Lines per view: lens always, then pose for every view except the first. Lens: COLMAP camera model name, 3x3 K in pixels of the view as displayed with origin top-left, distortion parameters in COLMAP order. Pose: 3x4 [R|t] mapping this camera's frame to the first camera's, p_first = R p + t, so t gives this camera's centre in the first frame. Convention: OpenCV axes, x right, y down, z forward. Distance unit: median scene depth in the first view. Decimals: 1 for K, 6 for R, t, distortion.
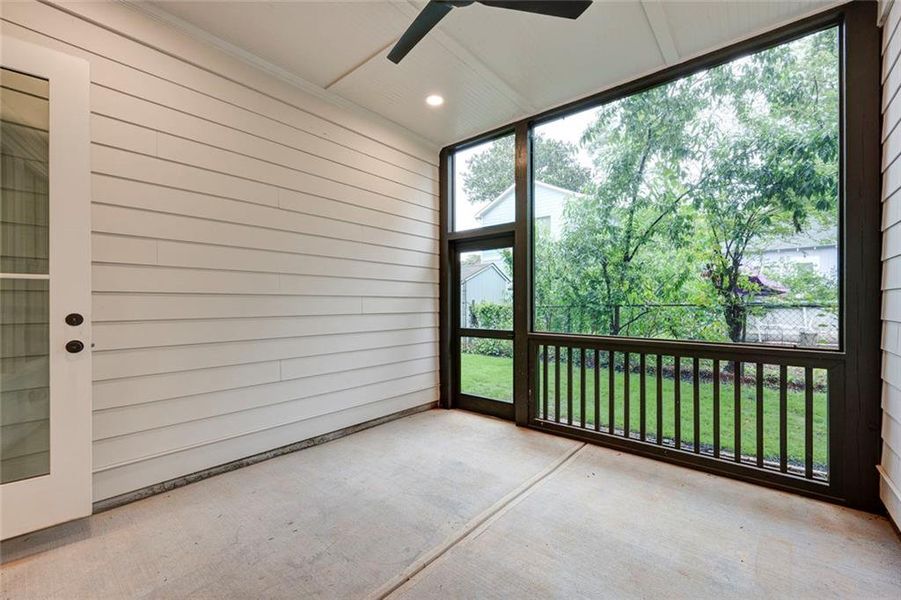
lens RADIAL K [[370.8, 0, 450.1], [0, 370.8, 302.5], [0, 0, 1]] dist [-0.000190, -0.000025]
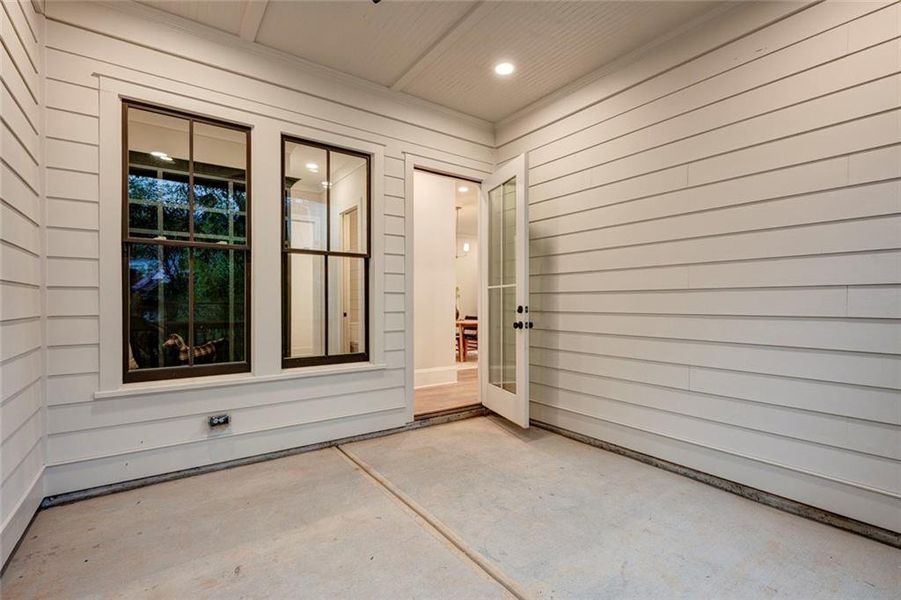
lens RADIAL K [[406.3, 0, 449.5], [0, 406.3, 300.8], [0, 0, 1]] dist [-0.000983, 0.000623]
pose [[-0.228821, 0.001097, -0.973468, 0.624906], [-0.000481, 0.999999, 0.001240, 0.004487], [0.973468, 0.000752, -0.228820, 0.728944]]
